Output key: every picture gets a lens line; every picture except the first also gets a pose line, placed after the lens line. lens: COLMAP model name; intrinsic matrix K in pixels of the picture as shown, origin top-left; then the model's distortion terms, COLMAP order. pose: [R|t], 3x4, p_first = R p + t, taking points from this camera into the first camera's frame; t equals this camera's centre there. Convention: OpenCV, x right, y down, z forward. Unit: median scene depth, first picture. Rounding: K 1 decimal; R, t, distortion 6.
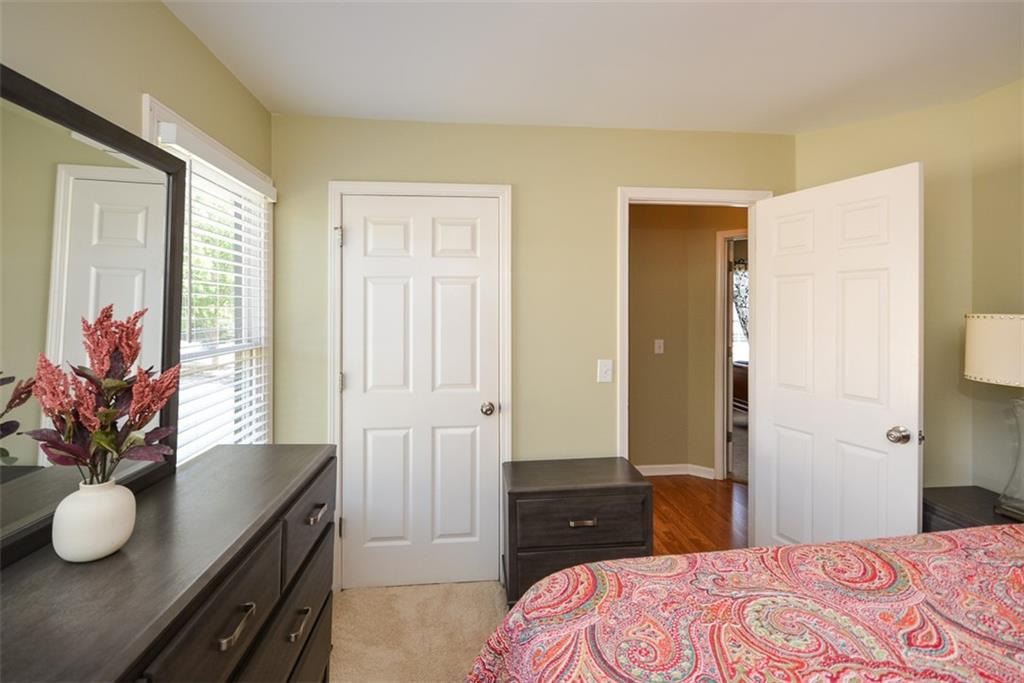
lens RADIAL K [[457.1, 0, 511.9], [0, 457.1, 311.9], [0, 0, 1]] dist [0.002716, -0.004347]
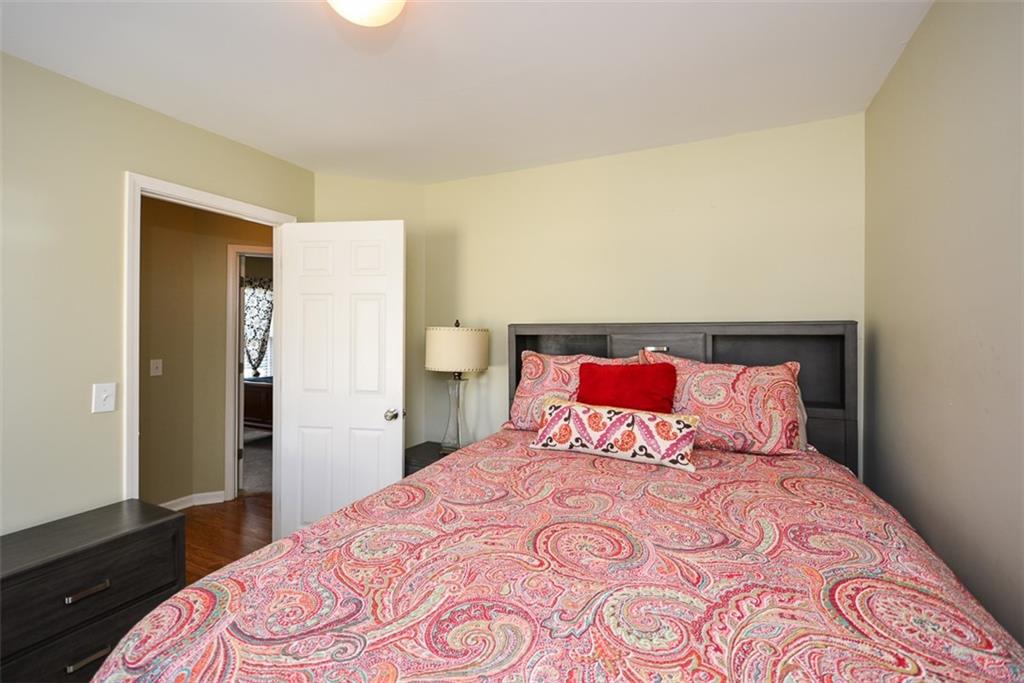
lens RADIAL K [[457.1, 0, 505.3], [0, 457.1, 332.9], [0, 0, 1]] dist [0.002716, -0.004347]
pose [[0.520314, 0.000362, 0.853975, -0.159362], [-0.001246, 0.999999, 0.000336, 0.022341], [-0.853974, -0.001239, 0.520314, -0.011798]]
